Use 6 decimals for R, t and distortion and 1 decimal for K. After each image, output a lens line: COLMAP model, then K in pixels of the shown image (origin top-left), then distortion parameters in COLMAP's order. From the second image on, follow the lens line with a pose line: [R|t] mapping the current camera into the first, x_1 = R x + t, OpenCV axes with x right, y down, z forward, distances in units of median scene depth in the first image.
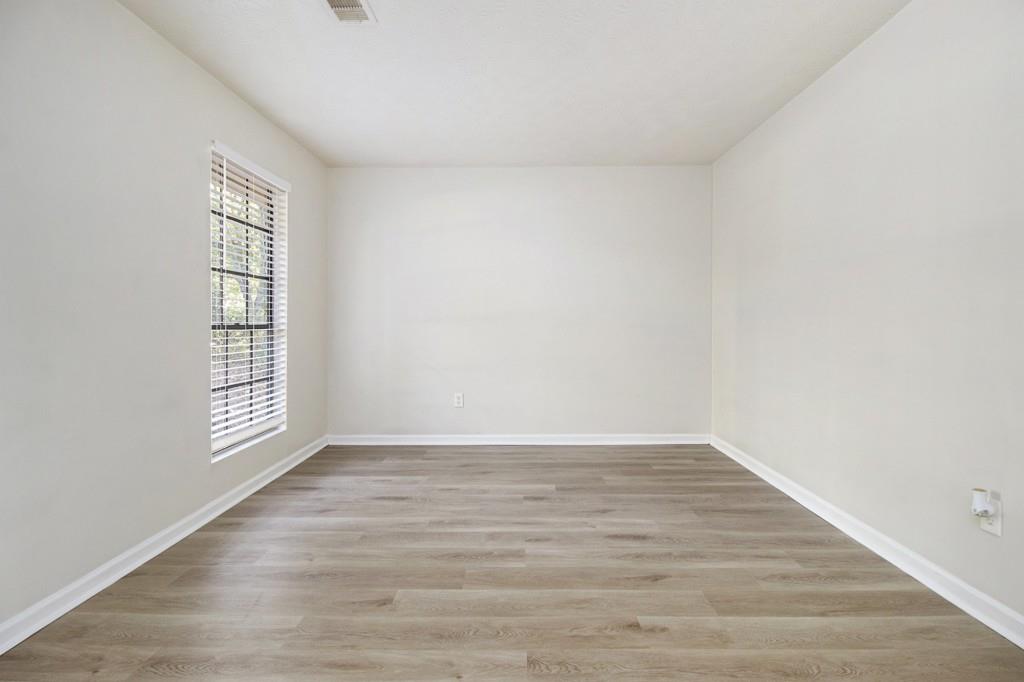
lens RADIAL K [[481.2, 0, 512.1], [0, 481.2, 334.2], [0, 0, 1]] dist [-0.001755, -0.005436]
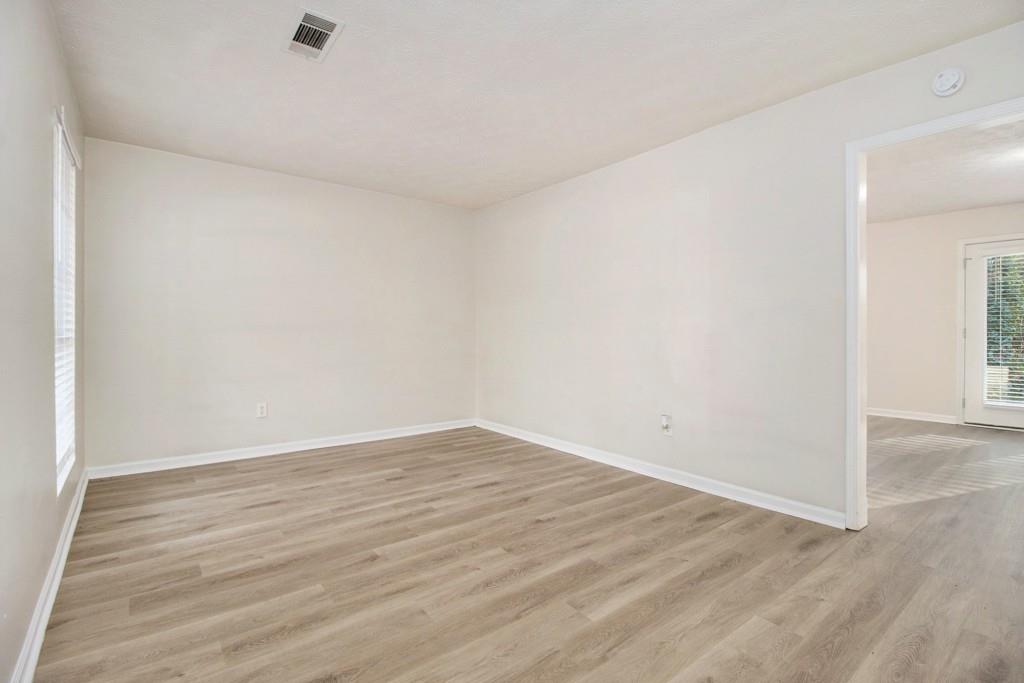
lens RADIAL K [[481.2, 0, 513.2], [0, 481.2, 343.8], [0, 0, 1]] dist [-0.001755, -0.005436]
pose [[0.775139, -0.005147, 0.631770, -0.606932], [0.006288, 0.999980, 0.000432, 0.009194], [-0.631759, 0.003638, 0.775156, -0.143798]]
